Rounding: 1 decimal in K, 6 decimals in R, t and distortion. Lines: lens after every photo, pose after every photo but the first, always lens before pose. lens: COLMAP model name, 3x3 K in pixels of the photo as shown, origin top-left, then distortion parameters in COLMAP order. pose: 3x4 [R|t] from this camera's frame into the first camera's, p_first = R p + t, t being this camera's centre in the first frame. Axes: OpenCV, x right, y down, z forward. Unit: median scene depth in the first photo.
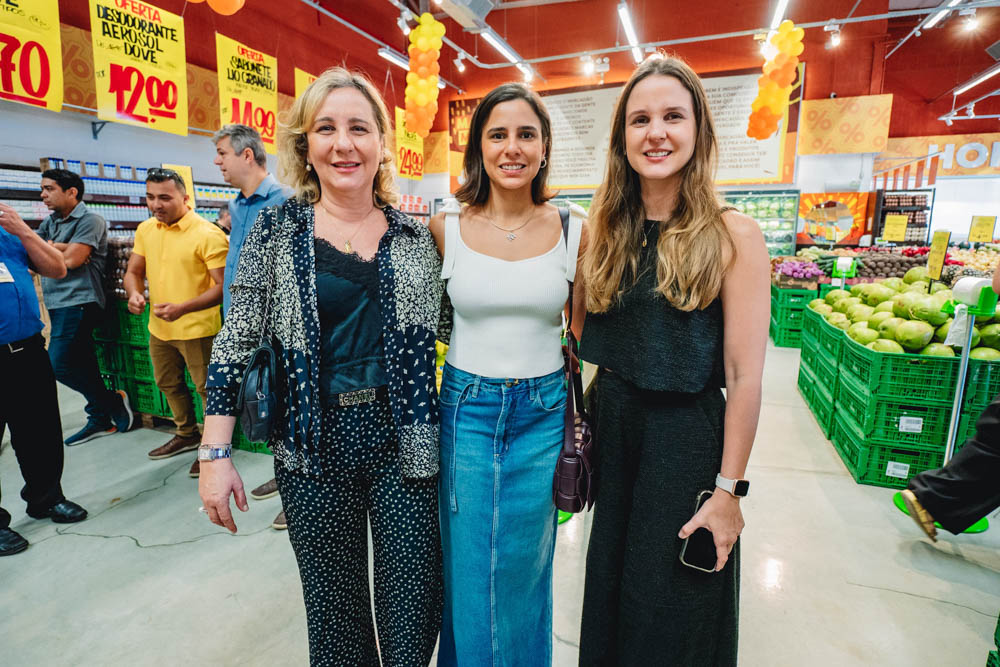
lens RADIAL K [[485.5, 0, 508.2], [0, 485.5, 326.8], [0, 0, 1]] dist [-0.040696, 0.008878]
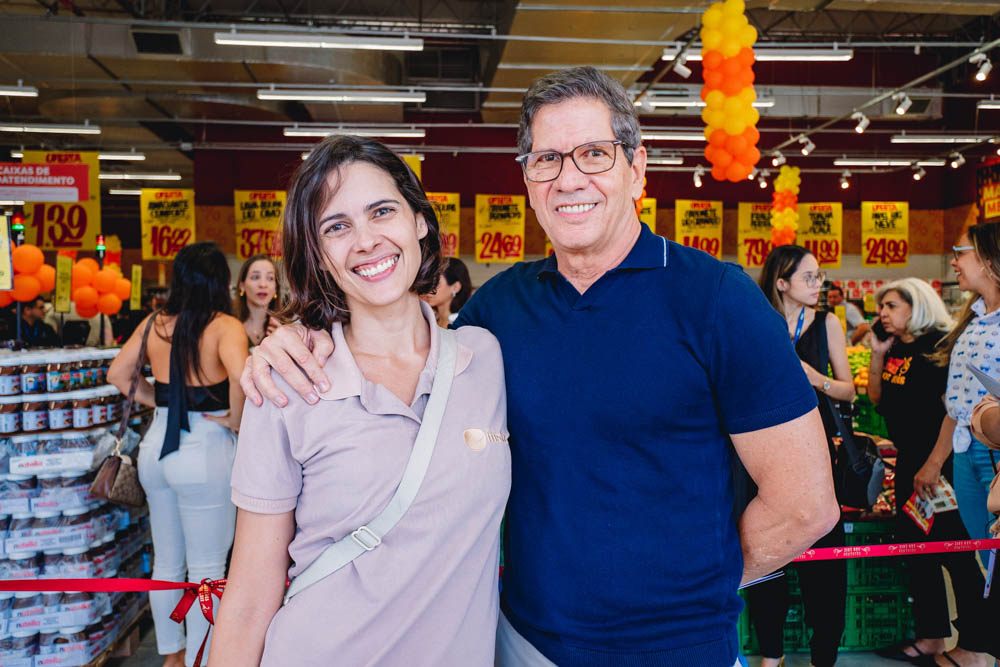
lens RADIAL K [[812.3, 0, 500.8], [0, 812.3, 323.7], [0, 0, 1]] dist [0.024244, 0.023976]
pose [[0.462309, 0.002886, -0.886714, 1.471340], [-0.161875, 0.983465, -0.081196, 0.106615], [0.871818, 0.181074, 0.455132, -0.663960]]
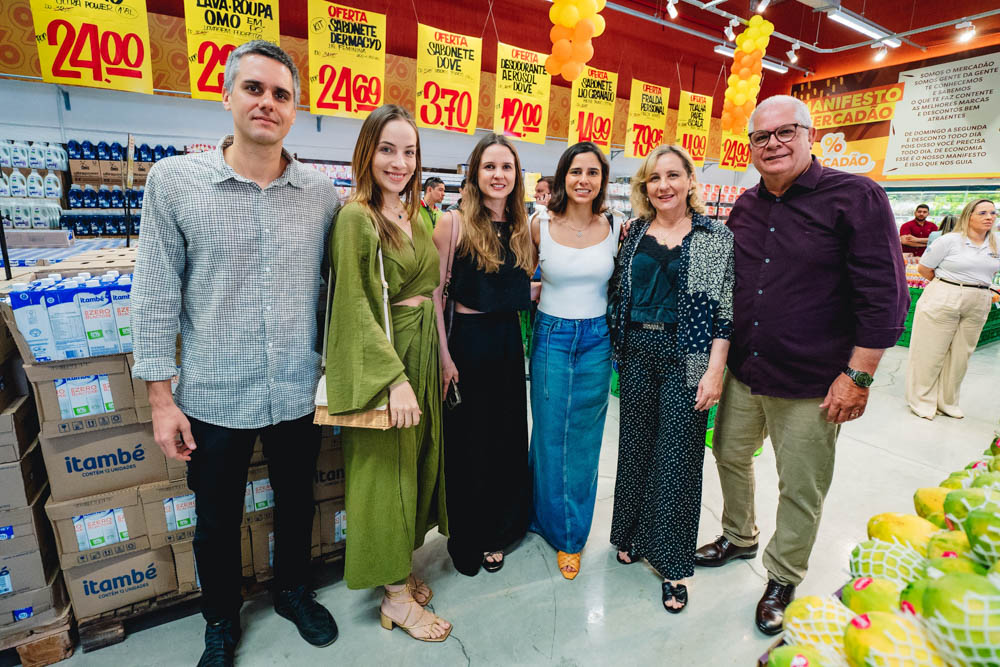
lens RADIAL K [[485.5, 0, 502.9], [0, 485.5, 326.3], [0, 0, 1]] dist [-0.040696, 0.008878]
pose [[0.786462, 0.164948, -0.595206, 0.114677], [-0.146944, 0.985979, 0.079081, 0.010231], [0.599904, 0.025268, 0.799673, -0.130291]]
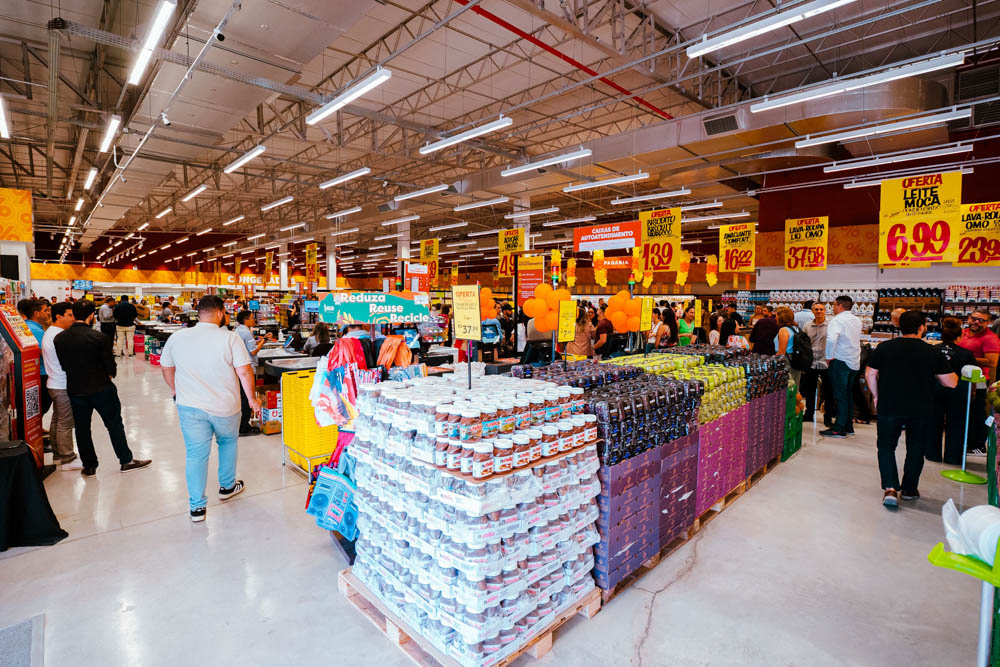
lens RADIAL K [[485.5, 0, 496.6], [0, 485.5, 321.0], [0, 0, 1]] dist [-0.040696, 0.008878]
pose [[-0.403186, 0.040382, -0.914226, 1.222835], [-0.181994, 0.975532, 0.123352, 0.023553], [0.896838, 0.216117, -0.385972, -0.536091]]
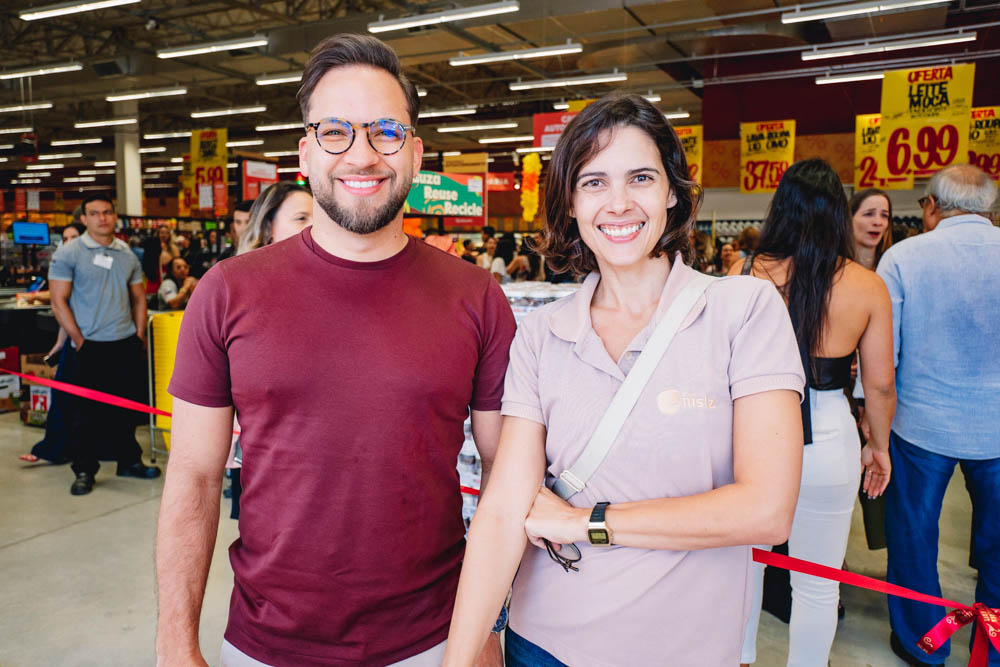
lens RADIAL K [[774.6, 0, 499.6], [0, 774.6, 318.8], [0, 0, 1]] dist [0.029728, 0.019879]
pose [[-0.102166, 0.090147, -0.990674, 1.400445], [-0.200440, 0.973594, 0.109264, 0.110923], [0.974364, 0.209734, -0.081399, -0.718567]]
